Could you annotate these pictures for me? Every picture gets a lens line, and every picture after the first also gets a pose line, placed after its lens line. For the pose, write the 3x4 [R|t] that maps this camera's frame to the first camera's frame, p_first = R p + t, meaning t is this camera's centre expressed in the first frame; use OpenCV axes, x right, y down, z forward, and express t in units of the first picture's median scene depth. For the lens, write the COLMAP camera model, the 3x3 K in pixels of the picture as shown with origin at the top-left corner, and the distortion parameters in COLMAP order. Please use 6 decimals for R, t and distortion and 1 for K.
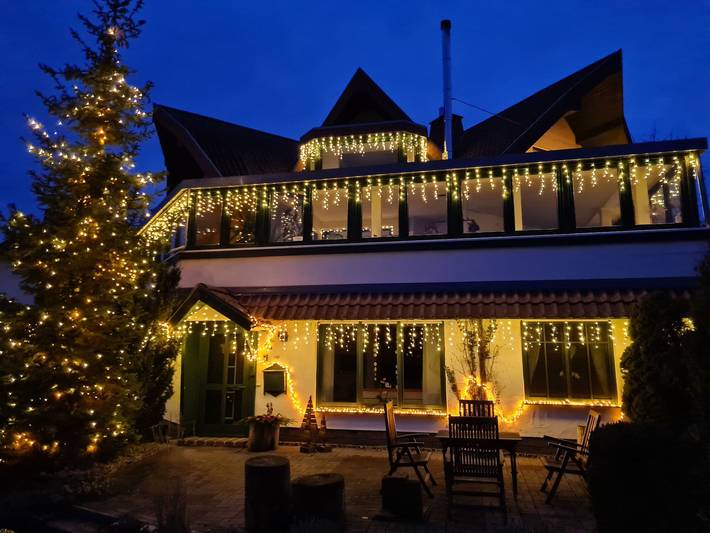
lens RADIAL K [[546.3, 0, 350.3], [0, 546.3, 273.3], [0, 0, 1]] dist [0.092347, -0.015735]
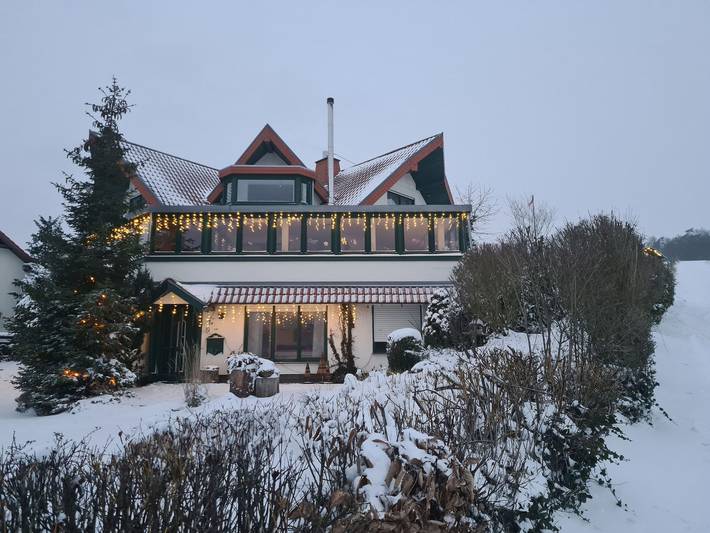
lens RADIAL K [[546.3, 0, 356.9], [0, 546.3, 267.1], [0, 0, 1]] dist [0.092347, -0.015735]
pose [[0.971293, 0.031908, 0.235738, -0.118055], [-0.026298, 0.999292, -0.026906, 0.014171], [-0.236429, 0.019934, 0.971444, -0.540209]]
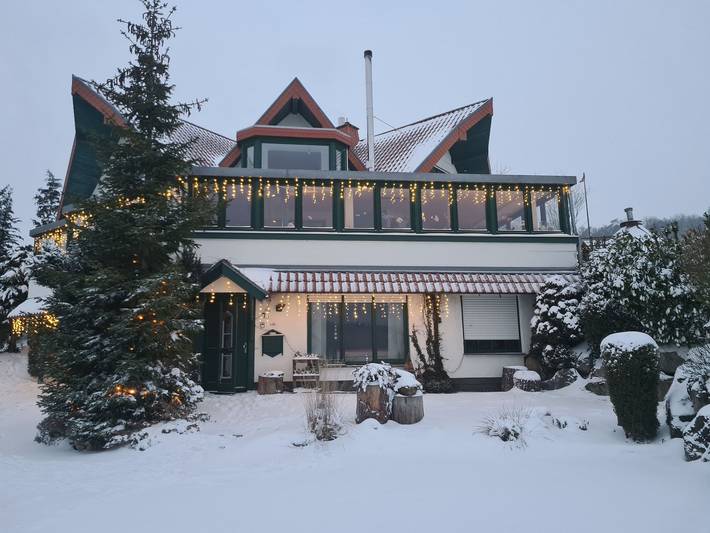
lens RADIAL K [[546.3, 0, 355.1], [0, 546.3, 266.8], [0, 0, 1]] dist [0.092347, -0.015735]
pose [[0.937647, 0.035541, 0.345767, -0.376570], [-0.036605, 0.999324, -0.003453, 0.025622], [-0.345656, -0.009419, 0.938314, -0.172269]]
